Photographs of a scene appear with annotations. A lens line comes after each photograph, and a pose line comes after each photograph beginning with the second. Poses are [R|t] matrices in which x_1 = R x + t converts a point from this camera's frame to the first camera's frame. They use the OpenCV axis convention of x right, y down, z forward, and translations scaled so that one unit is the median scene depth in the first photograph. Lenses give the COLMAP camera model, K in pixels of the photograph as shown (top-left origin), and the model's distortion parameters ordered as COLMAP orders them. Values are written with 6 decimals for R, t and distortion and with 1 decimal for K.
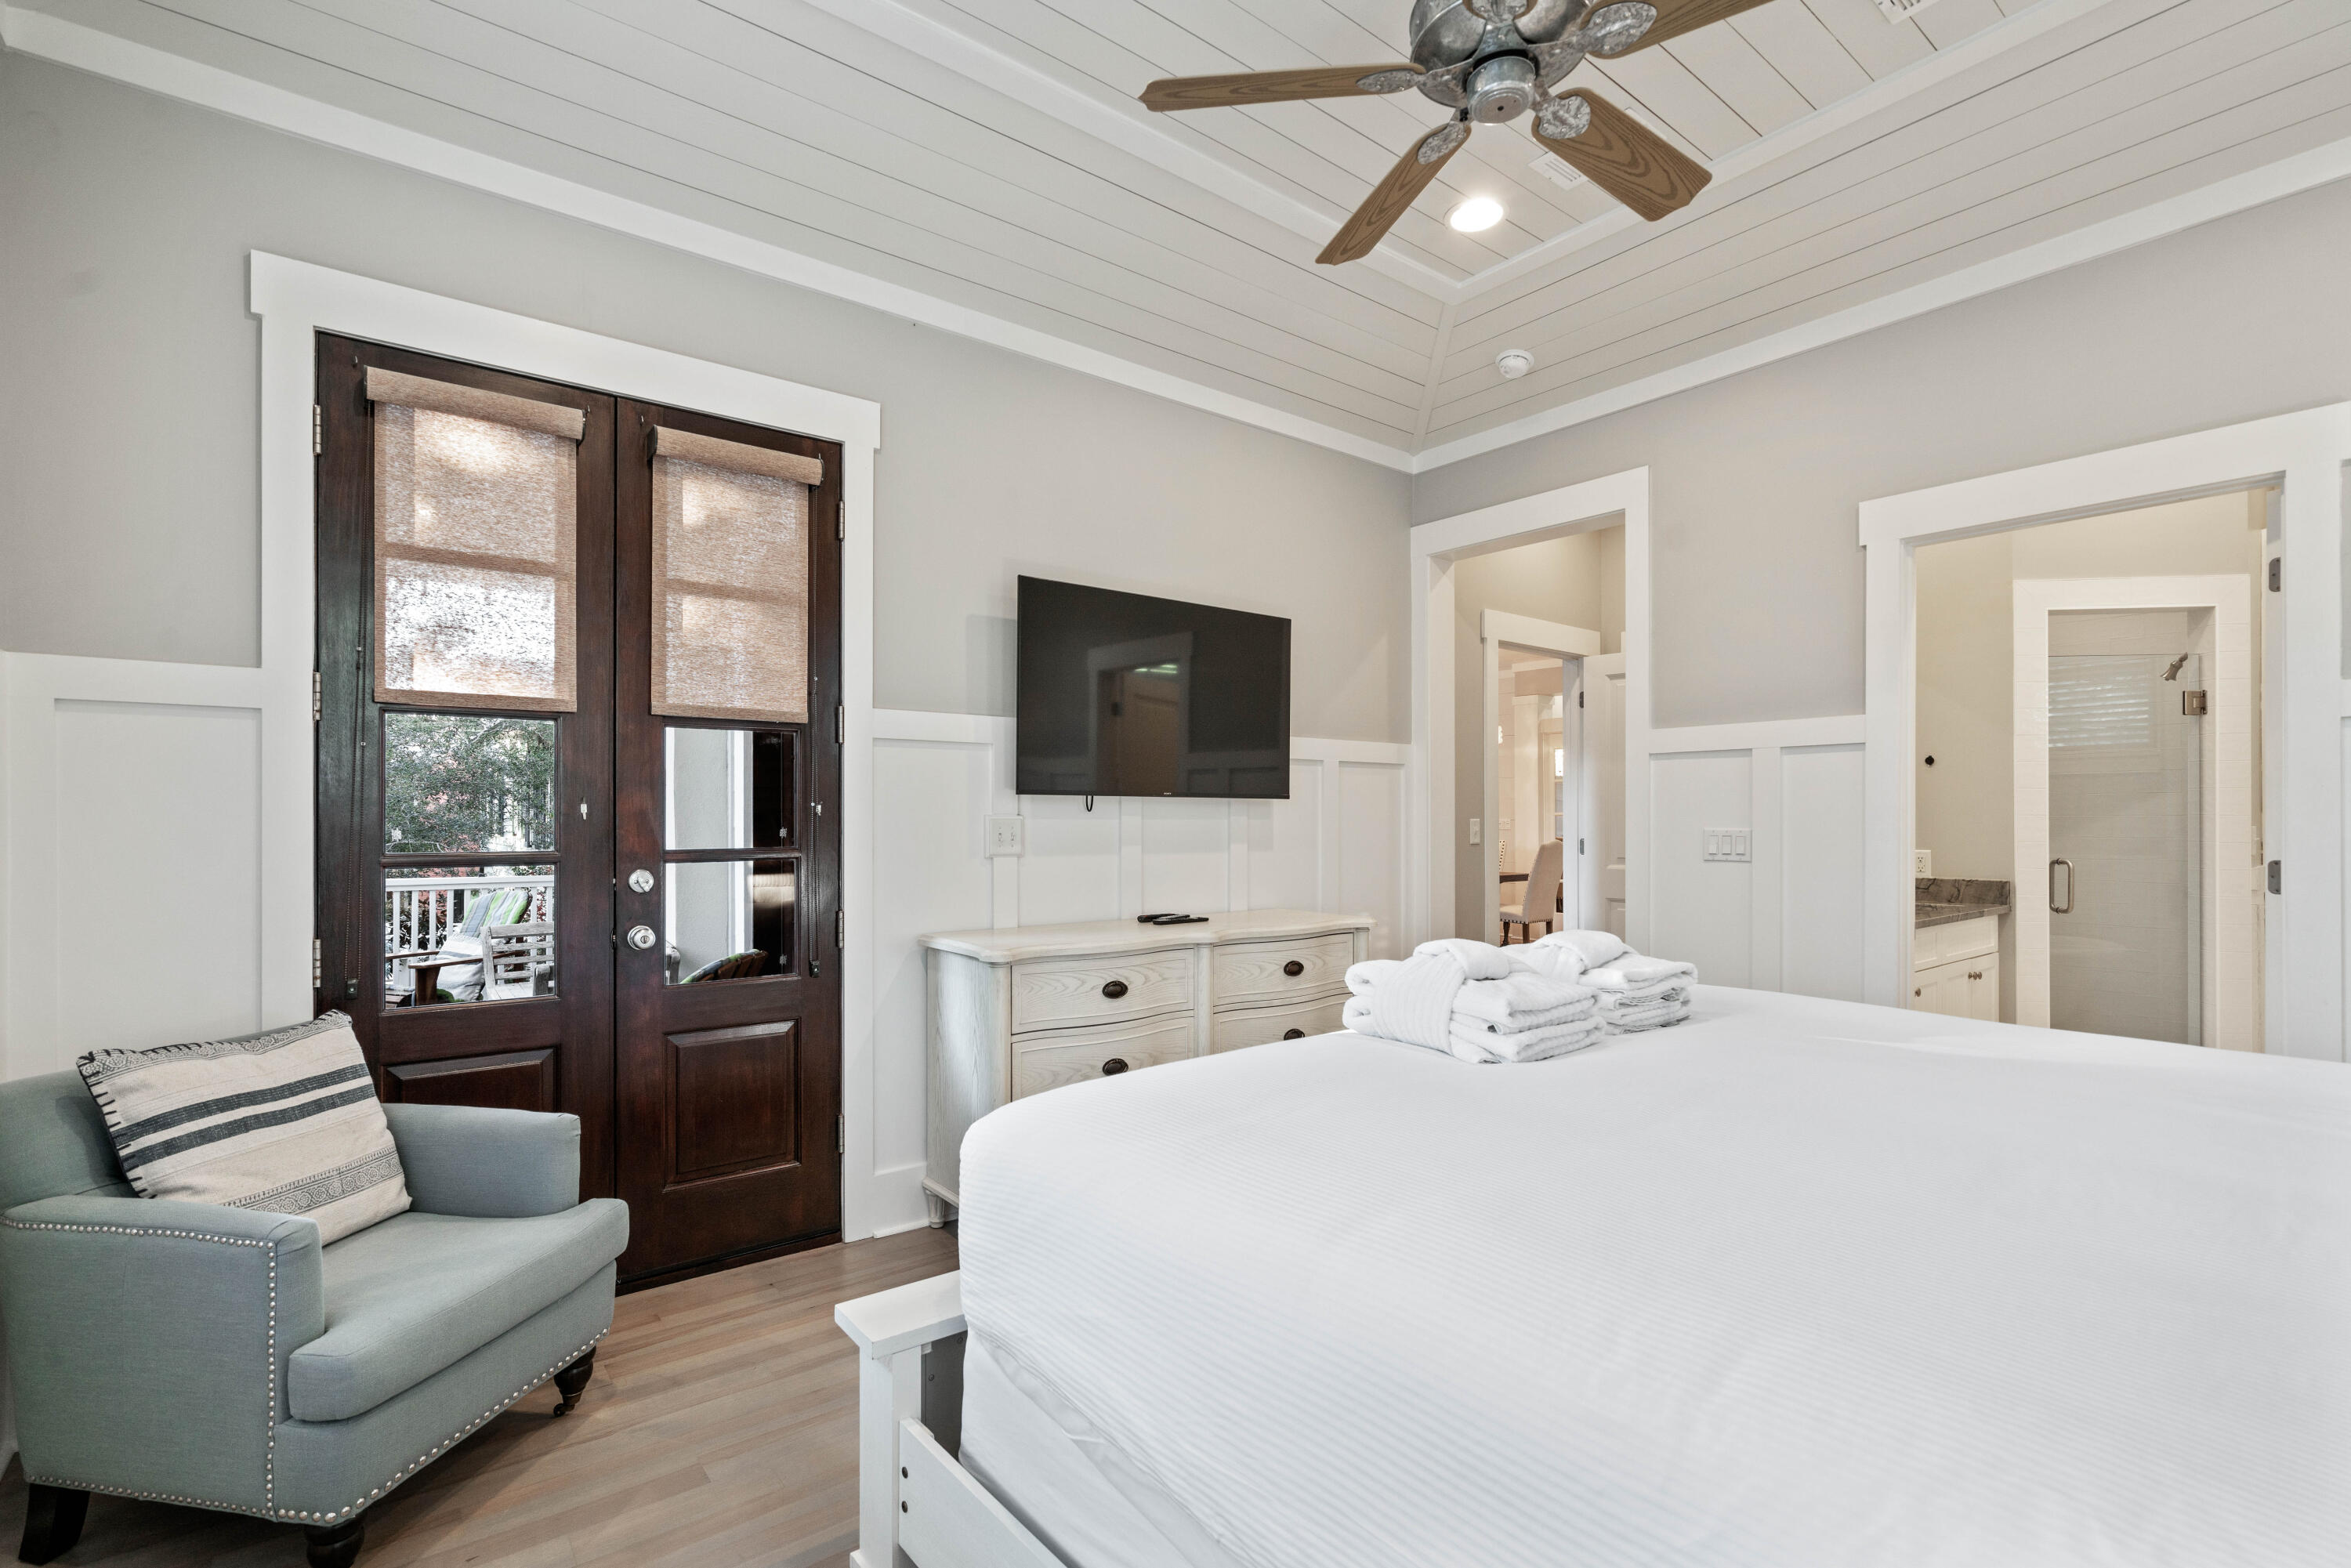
lens RADIAL K [[1067.4, 0, 1137.5], [0, 1067.4, 812.5], [0, 0, 1]] dist [0.000235, -0.000923]
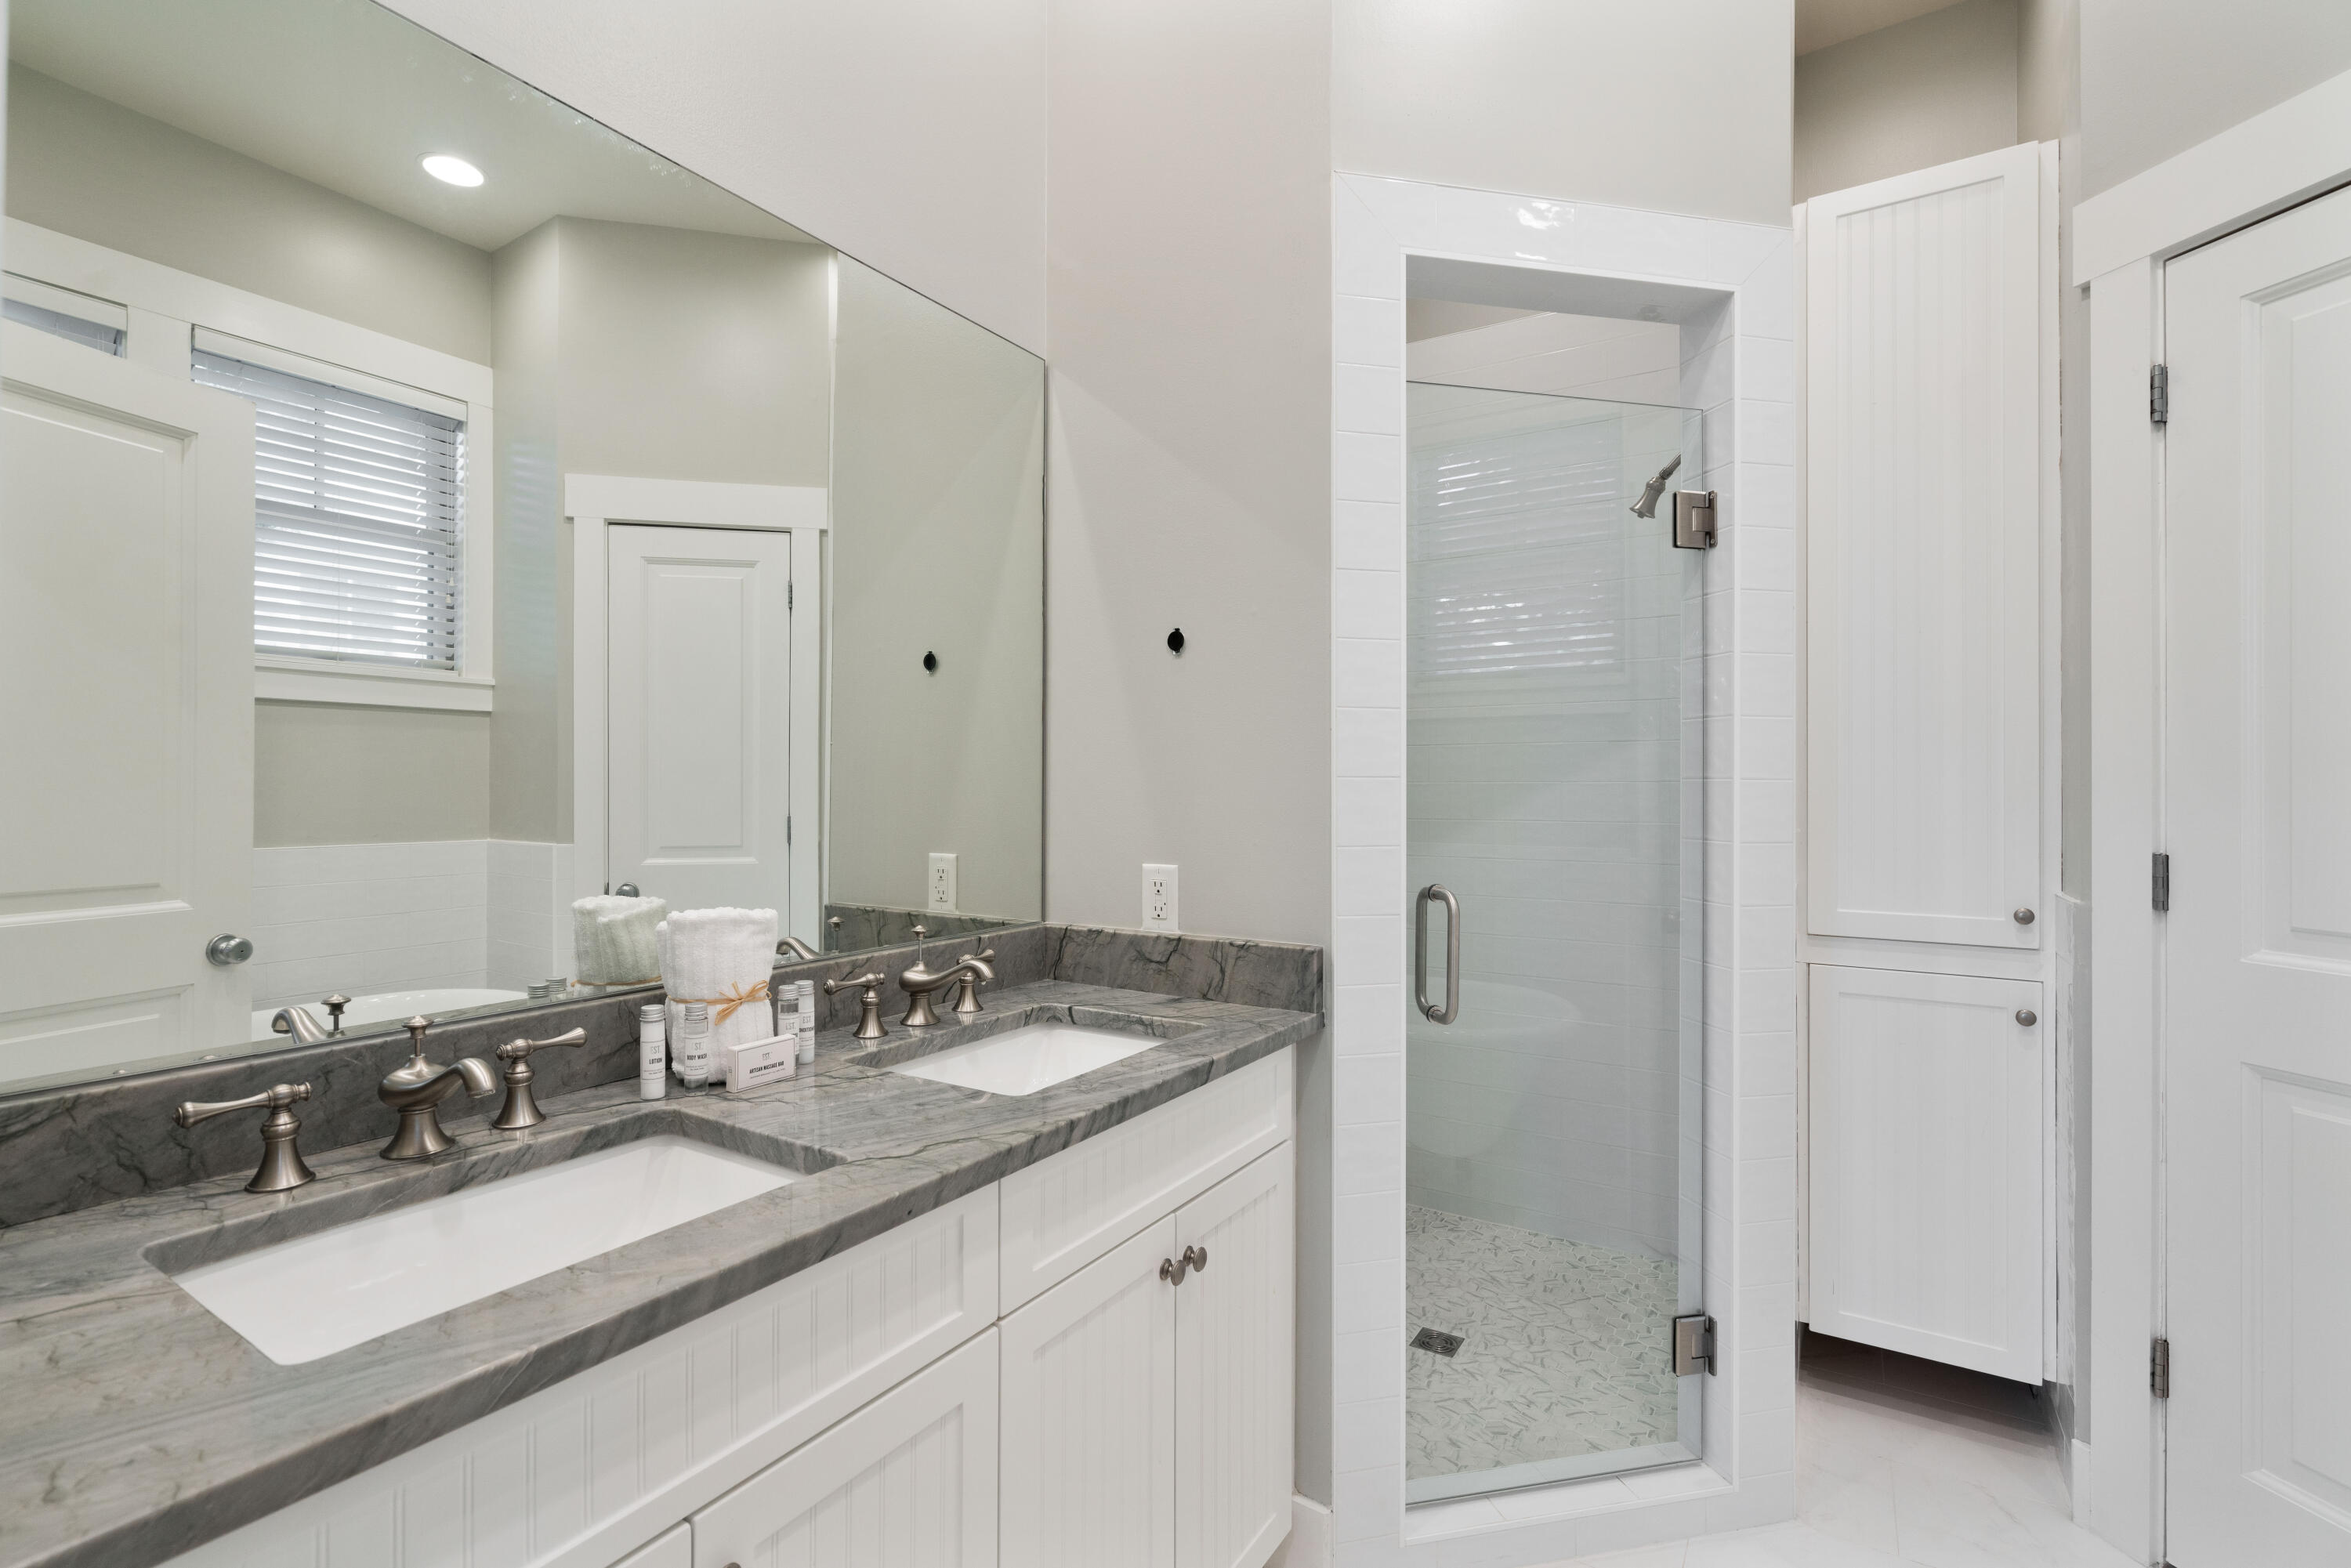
lens RADIAL K [[1067.4, 0, 1188.4], [0, 1067.4, 775.3], [0, 0, 1]] dist [0.000235, -0.000923]
pose [[0.939032, 0.000492, 0.343829, 0.638282], [-0.000300, 1.000000, -0.000611, 0.001916], [-0.343829, 0.000470, 0.939032, 0.652865]]
